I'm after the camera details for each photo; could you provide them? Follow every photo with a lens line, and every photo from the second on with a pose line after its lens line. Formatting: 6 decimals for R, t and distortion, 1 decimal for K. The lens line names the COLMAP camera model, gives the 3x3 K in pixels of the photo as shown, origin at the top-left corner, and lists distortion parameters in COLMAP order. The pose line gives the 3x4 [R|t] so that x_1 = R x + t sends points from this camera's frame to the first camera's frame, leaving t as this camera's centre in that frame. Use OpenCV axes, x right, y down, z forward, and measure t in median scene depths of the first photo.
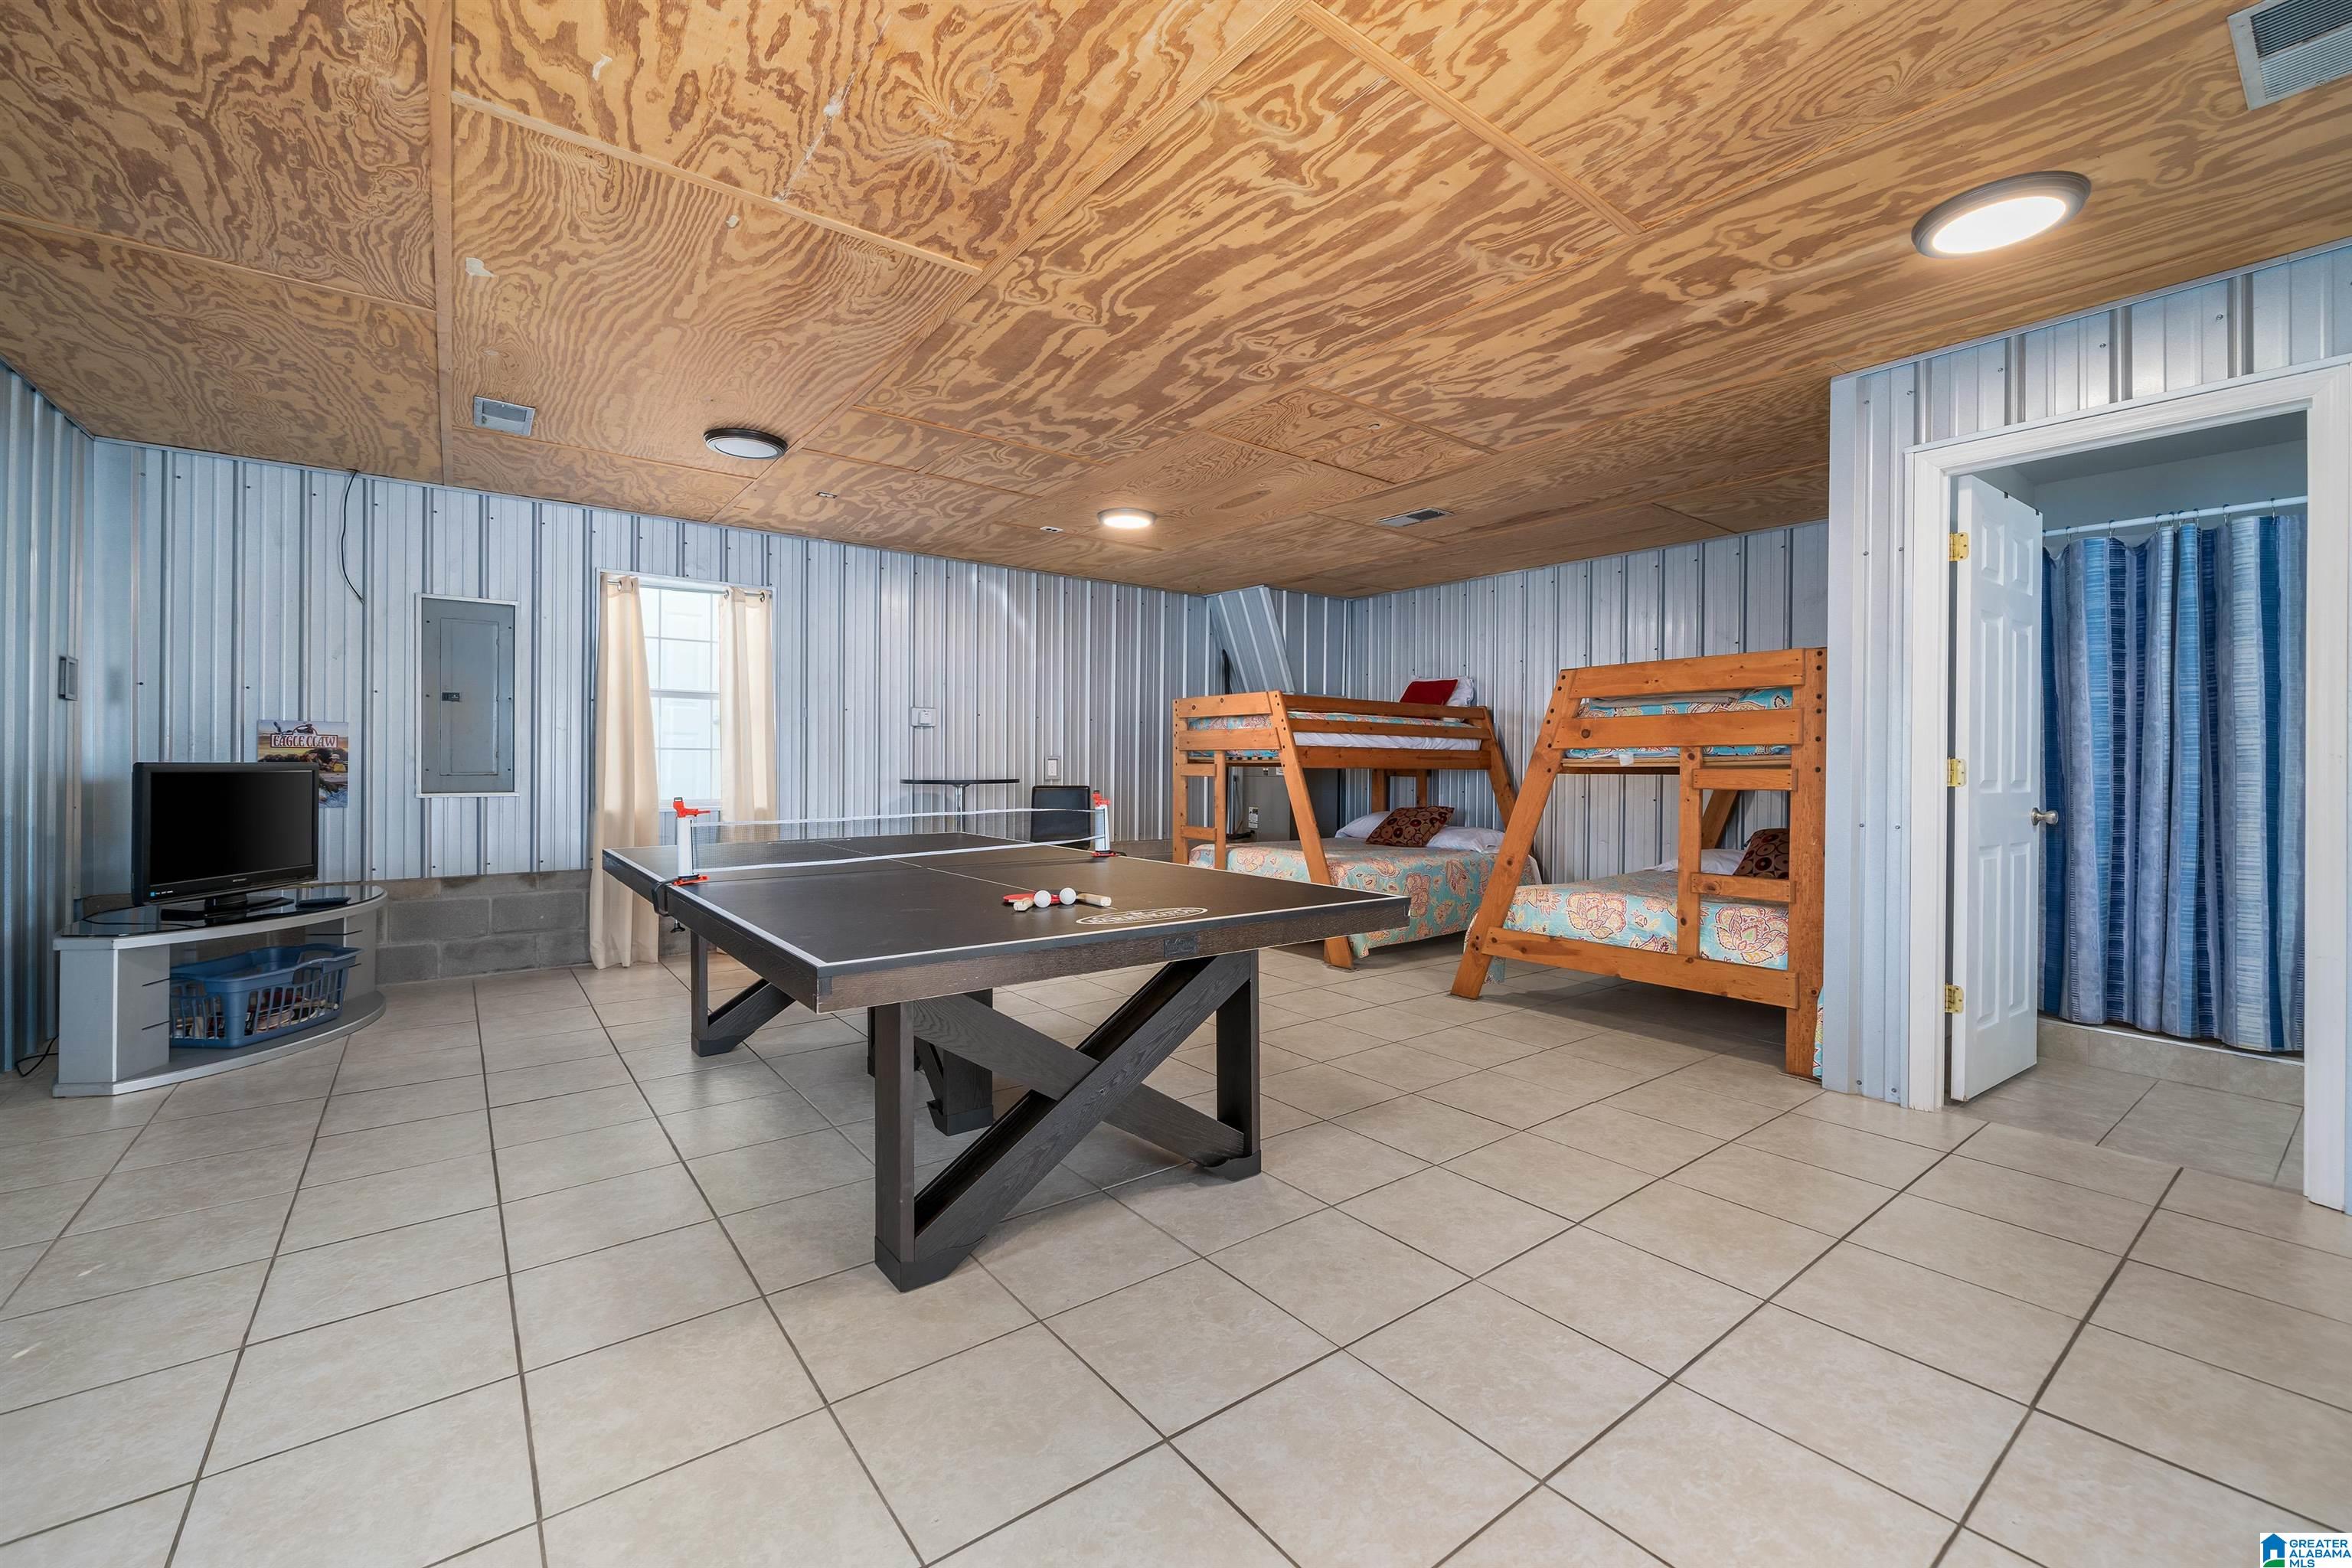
lens RADIAL K [[959.0, 0, 1179.2], [0, 959.0, 764.0], [0, 0, 1]] dist [0.004395, 0.000494]
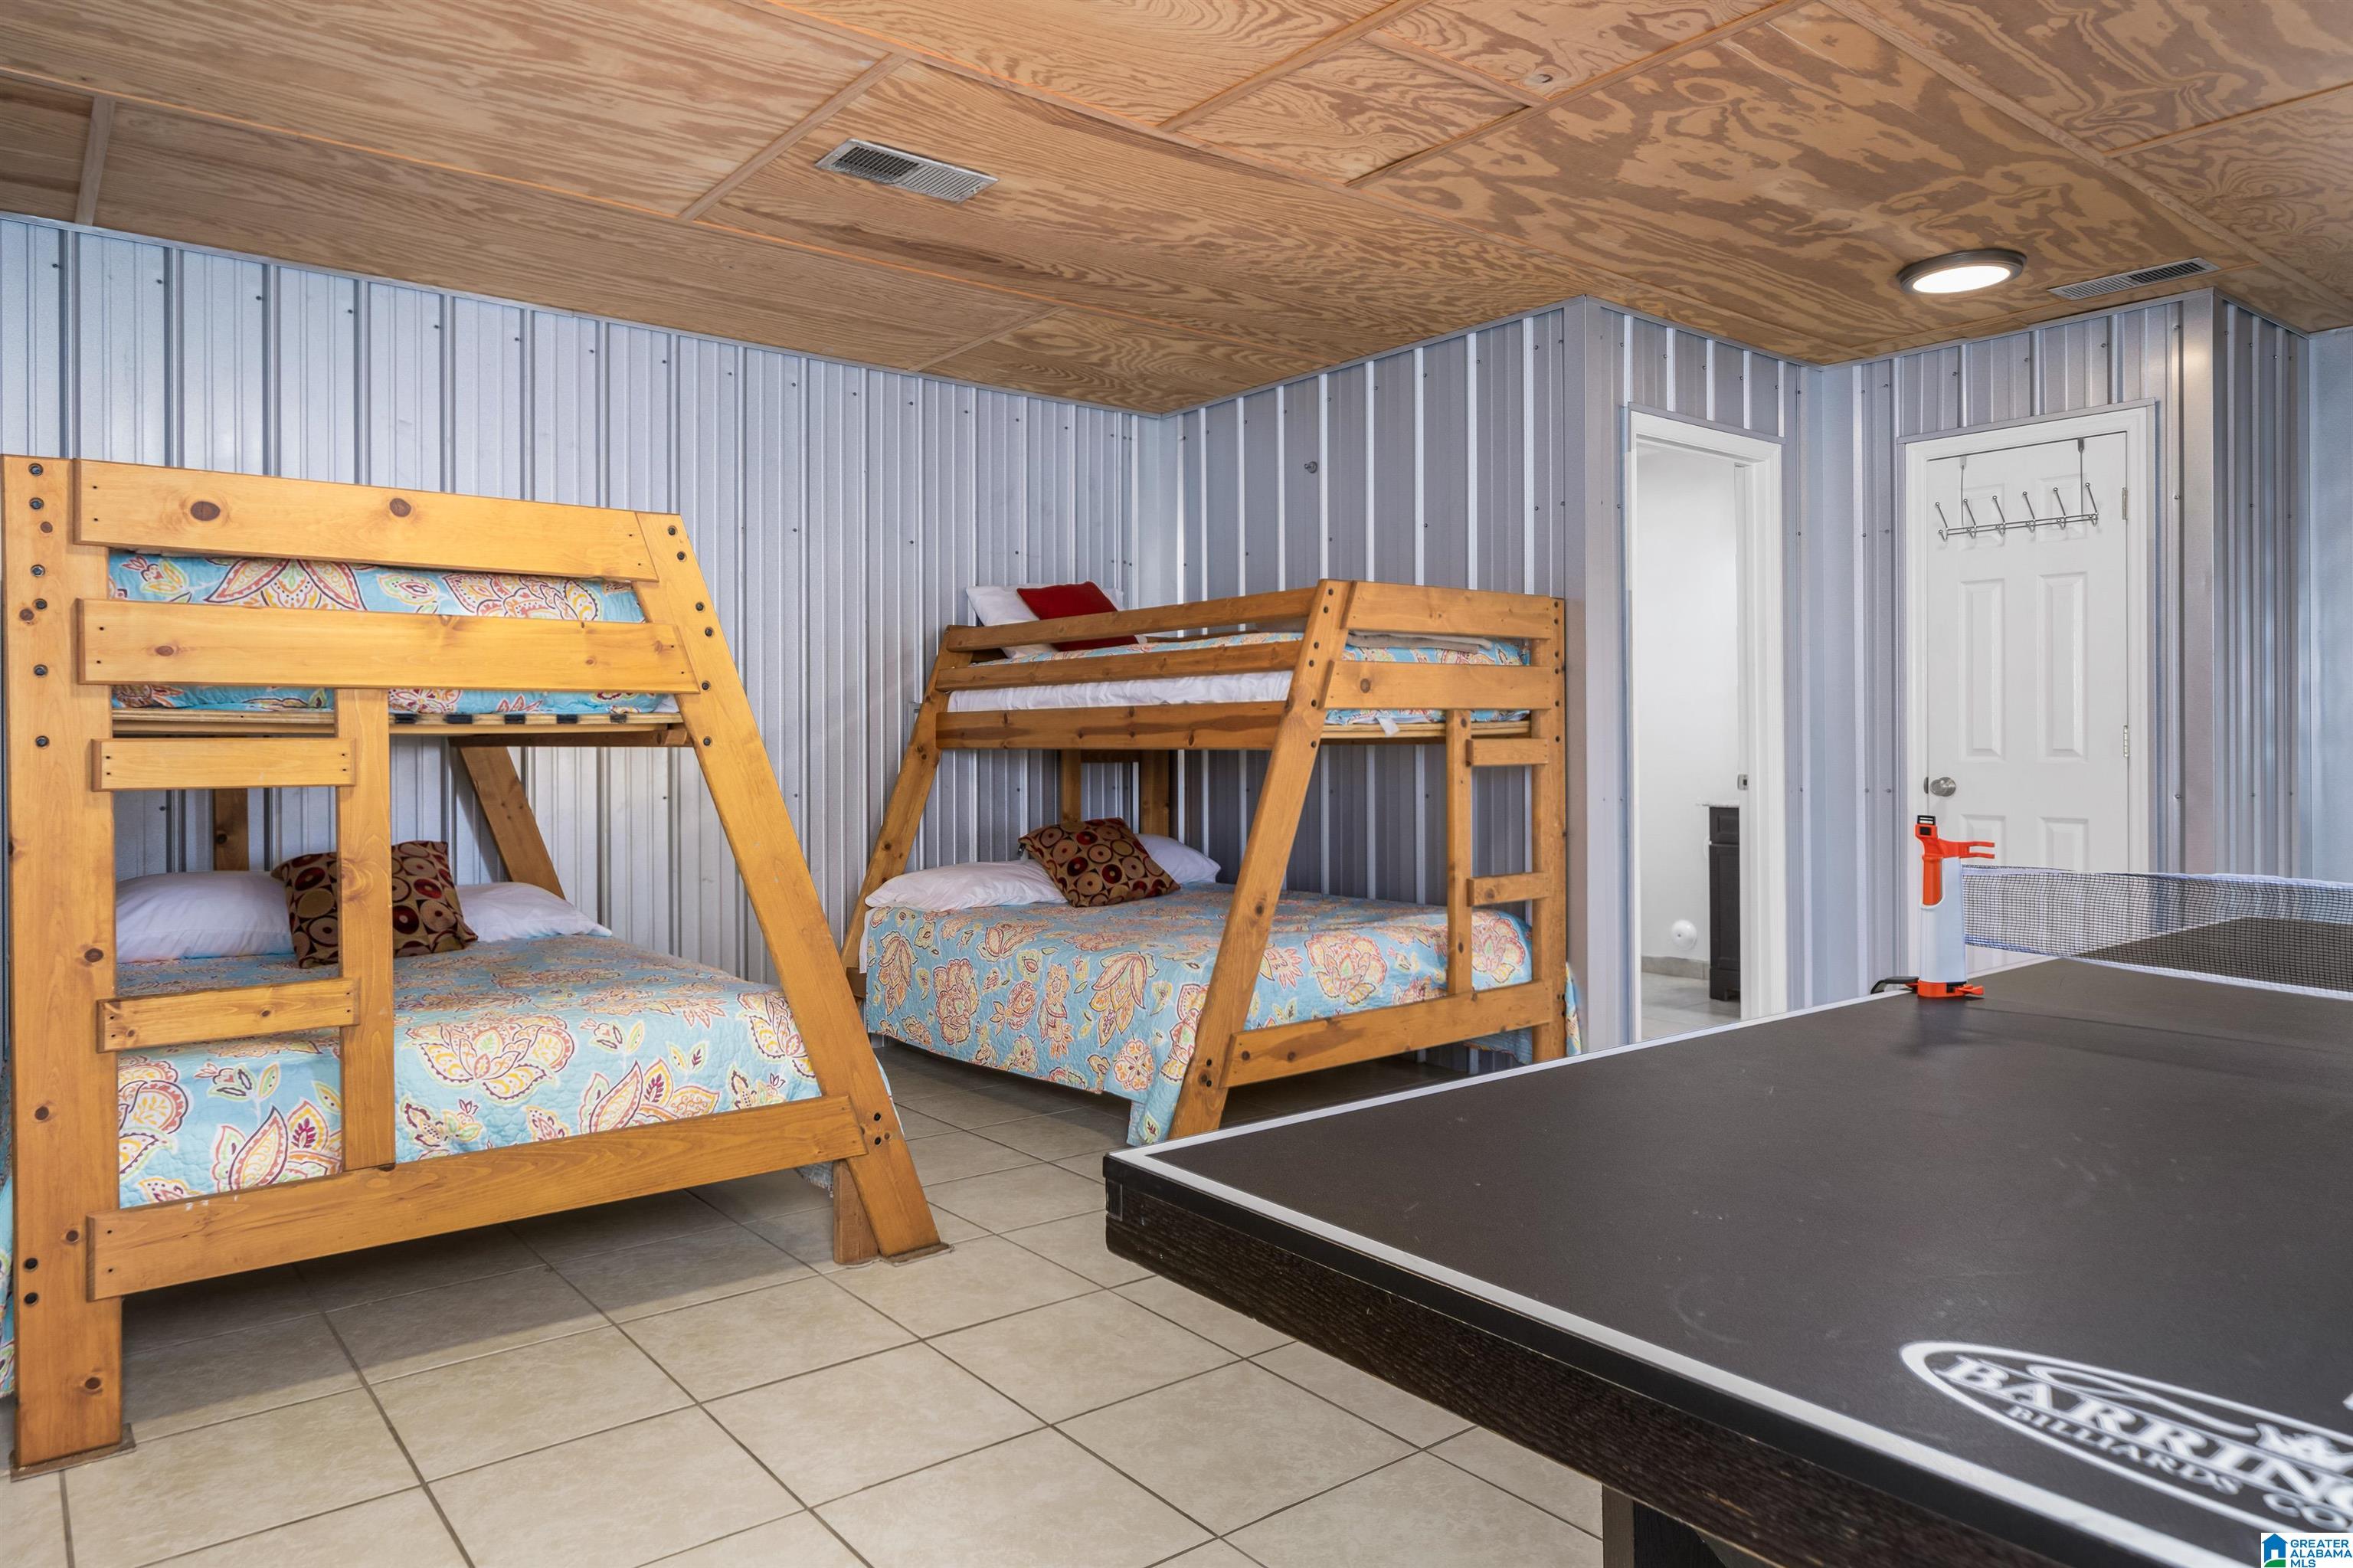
lens RADIAL K [[1495.1, 0, 1190.2], [0, 1495.1, 742.5], [0, 0, 1]] dist [0.002699, 0.000645]
pose [[-0.018460, -0.006776, 0.999807, -0.795811], [0.004392, 0.999967, 0.006858, -0.001408], [-0.999820, 0.004517, -0.018430, 1.598235]]
